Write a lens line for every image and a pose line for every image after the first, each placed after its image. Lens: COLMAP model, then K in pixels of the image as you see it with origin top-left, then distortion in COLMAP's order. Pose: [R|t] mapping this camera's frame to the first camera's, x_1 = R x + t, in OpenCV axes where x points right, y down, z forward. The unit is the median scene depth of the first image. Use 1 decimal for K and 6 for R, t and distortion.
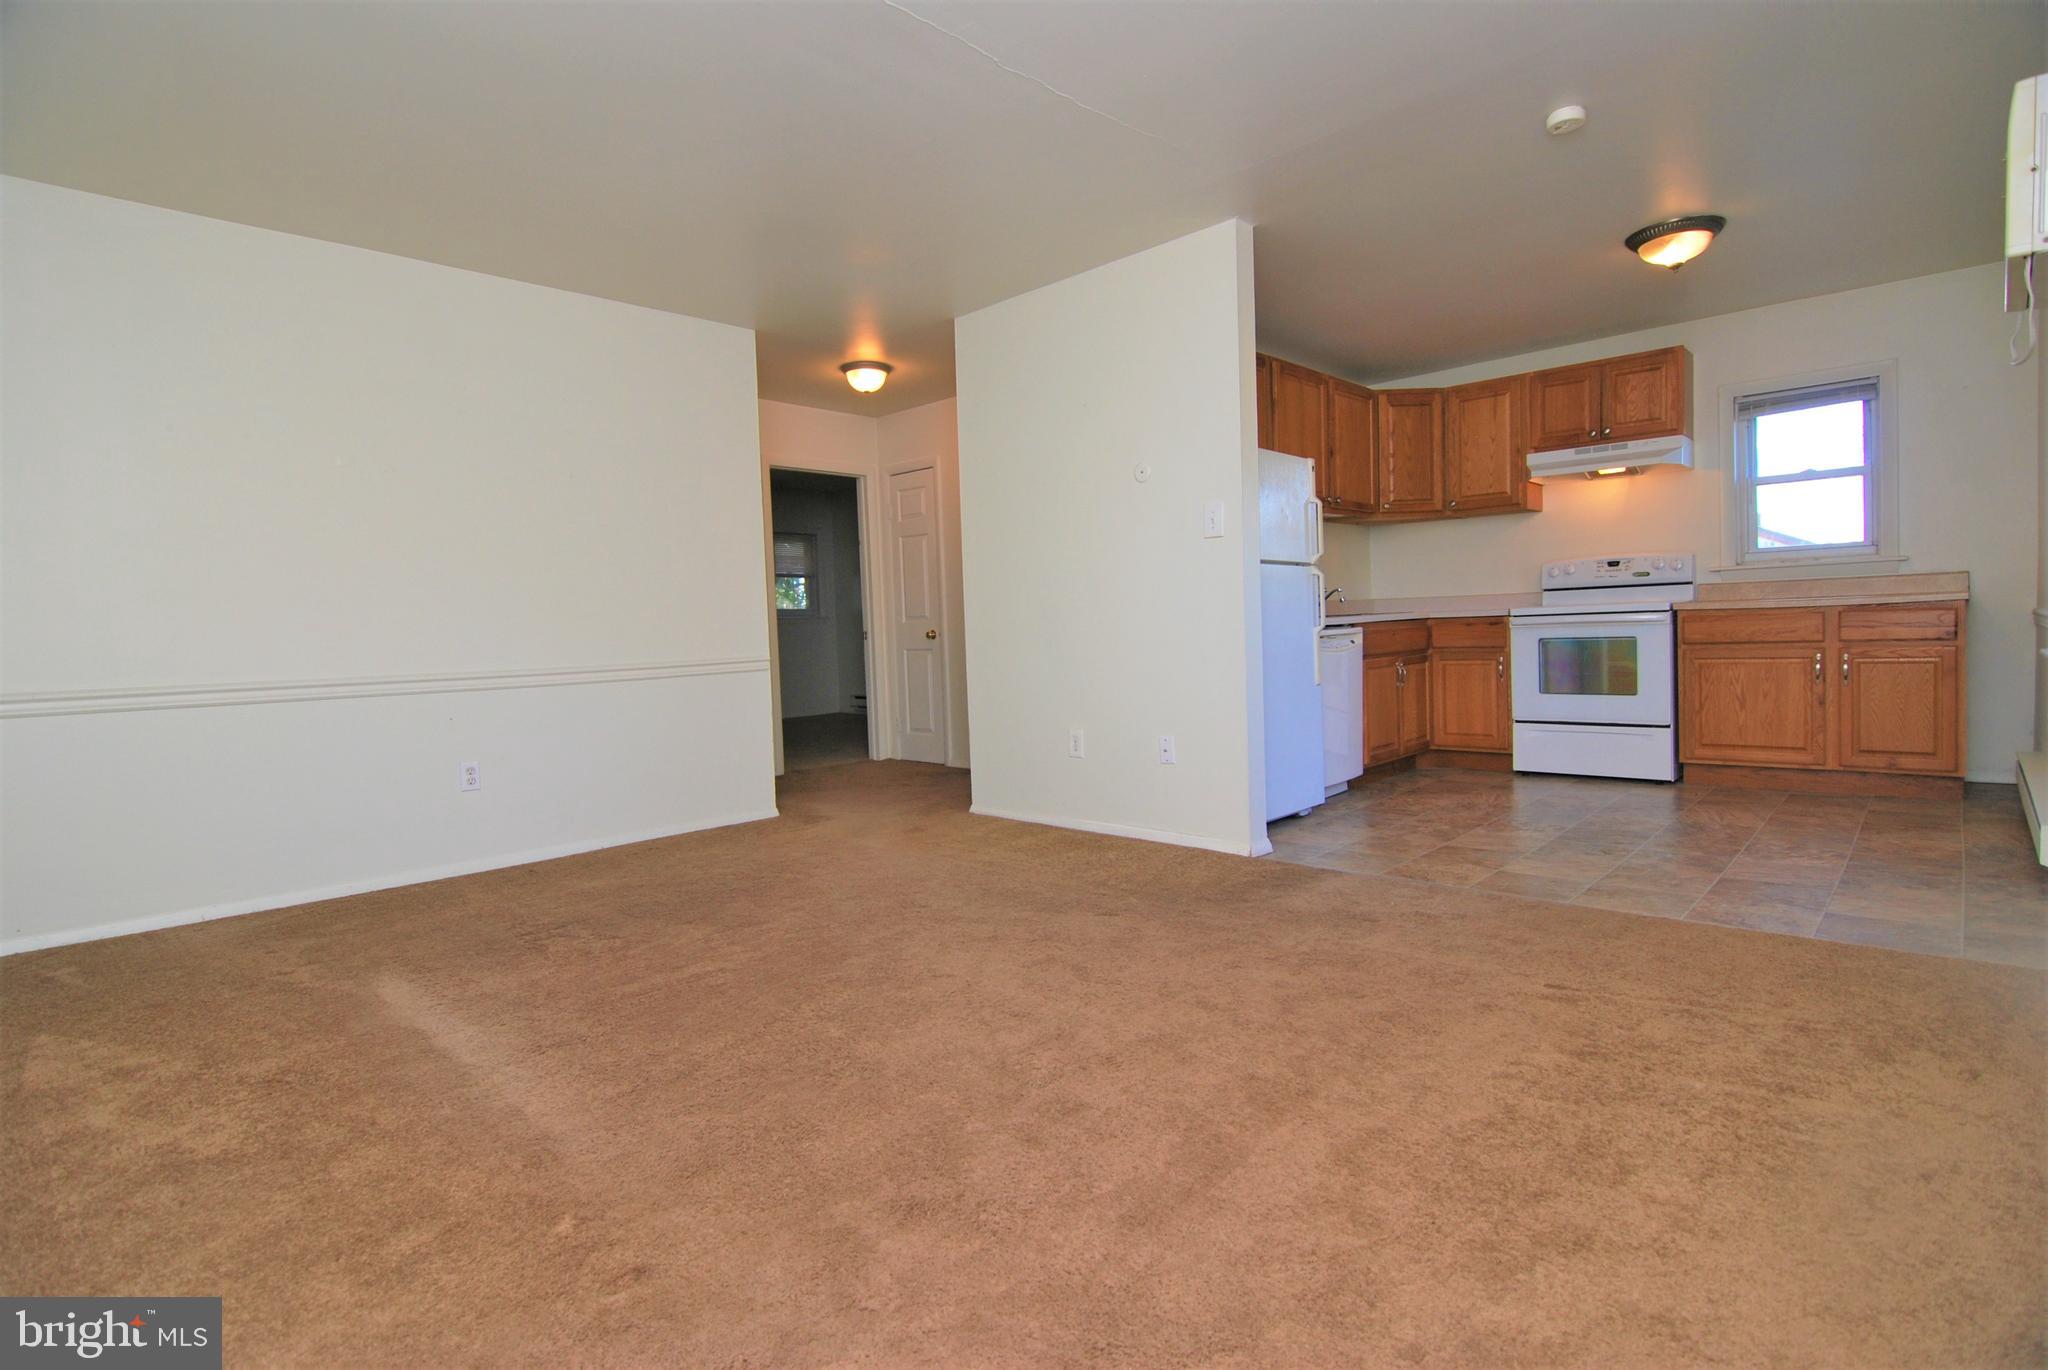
lens RADIAL K [[1017.3, 0, 1010.9], [0, 1017.3, 666.9], [0, 0, 1]] dist [0.002276, -0.014702]
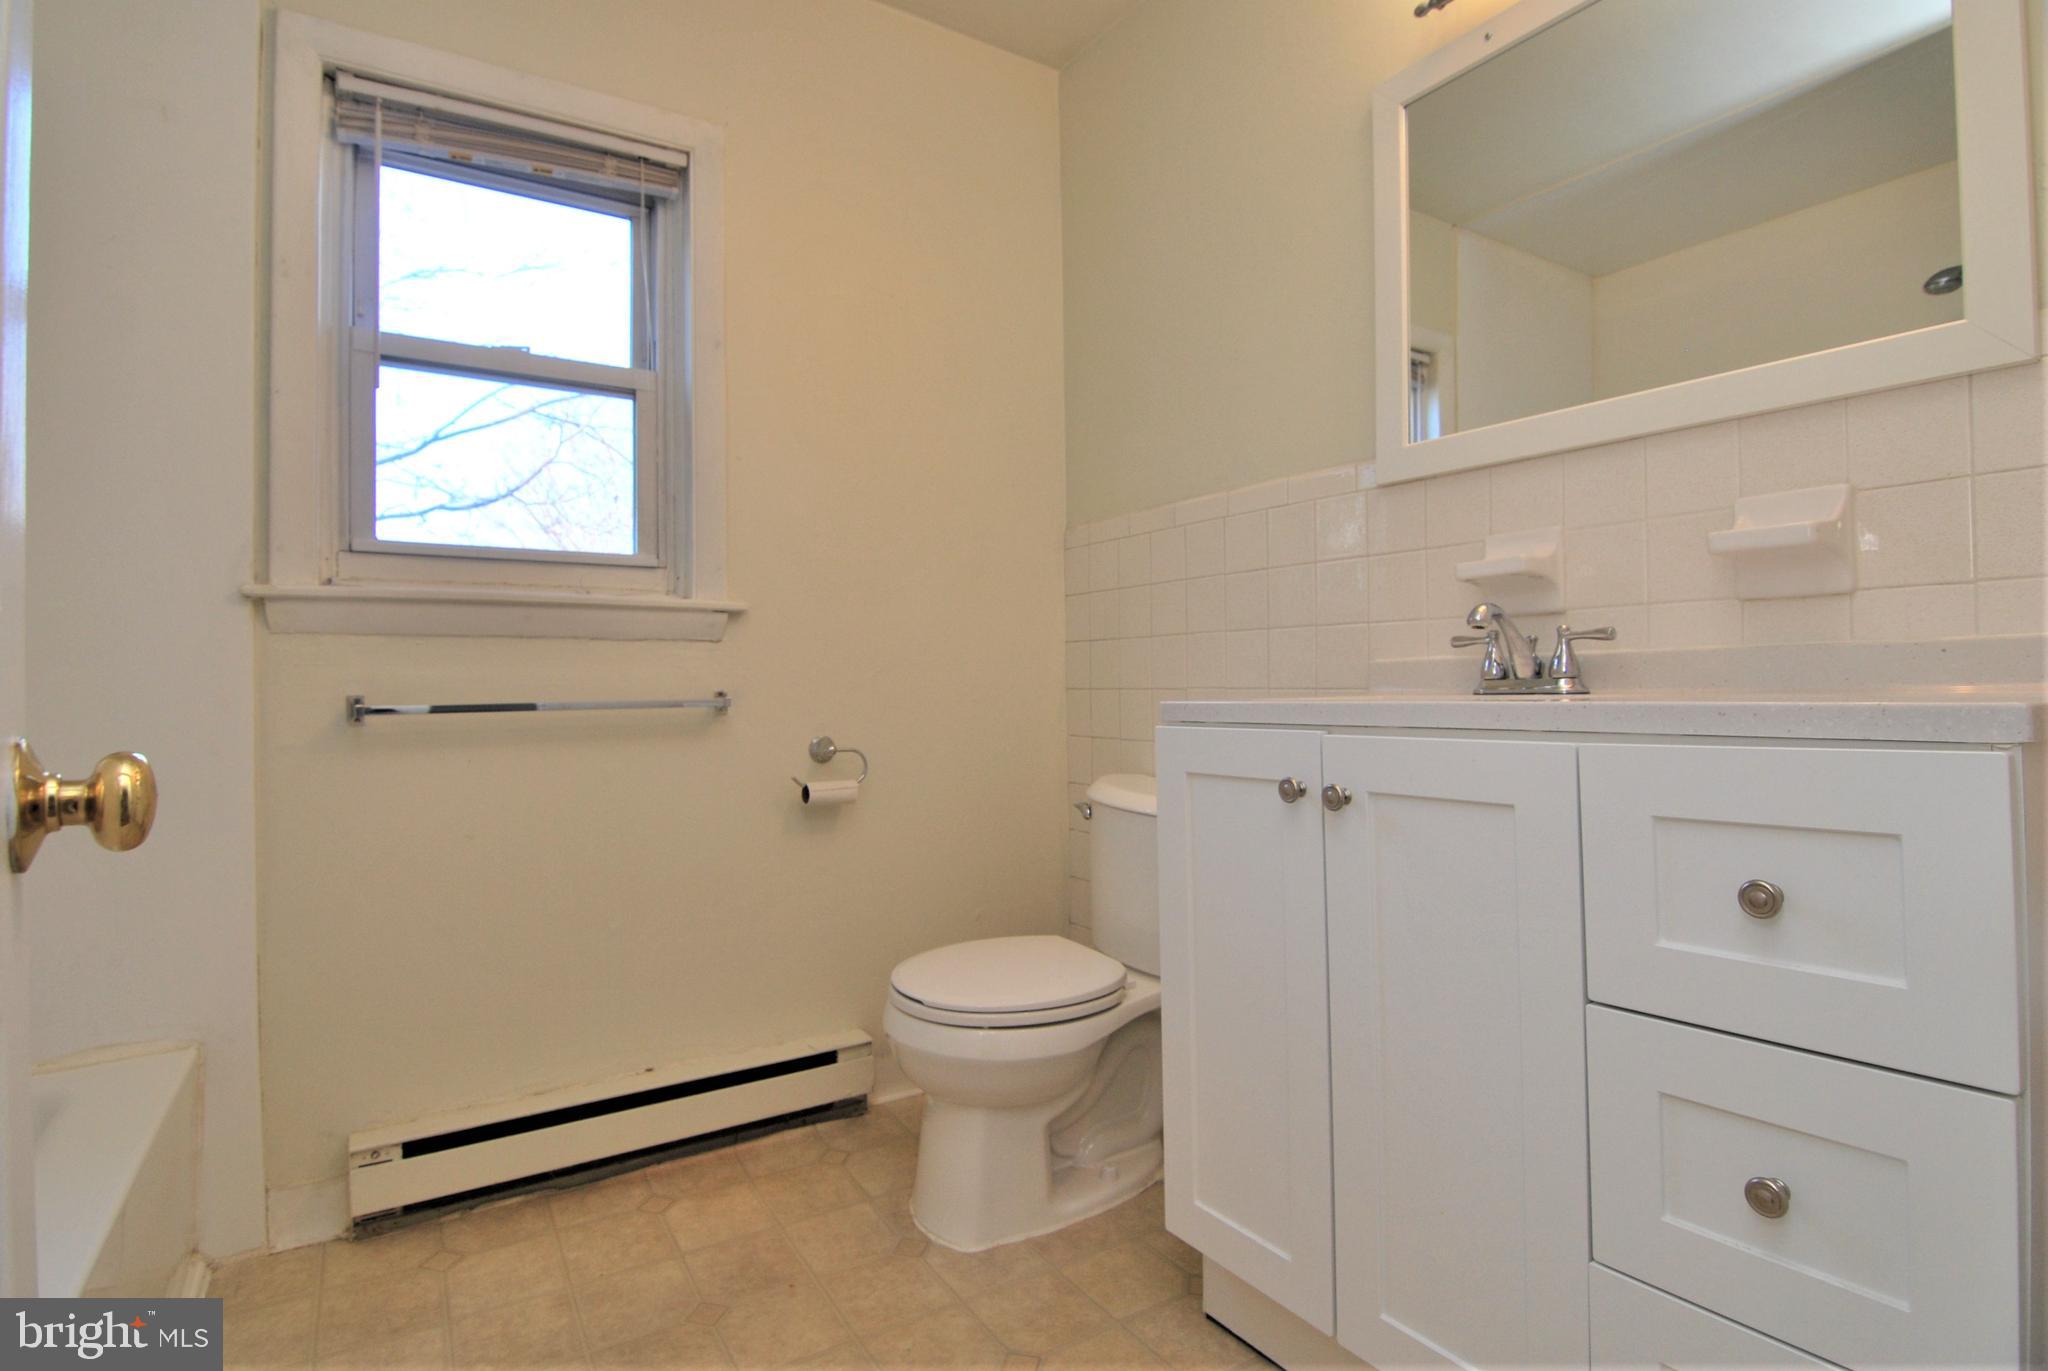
lens RADIAL K [[1017.3, 0, 1010.9], [0, 1017.3, 667.4], [0, 0, 1]] dist [0.002276, -0.014702]
pose [[0.228374, 0.054594, 0.972042, 0.447569], [0.042081, 0.996940, -0.065879, -0.043335], [-0.972664, 0.055949, 0.225377, 0.706281]]
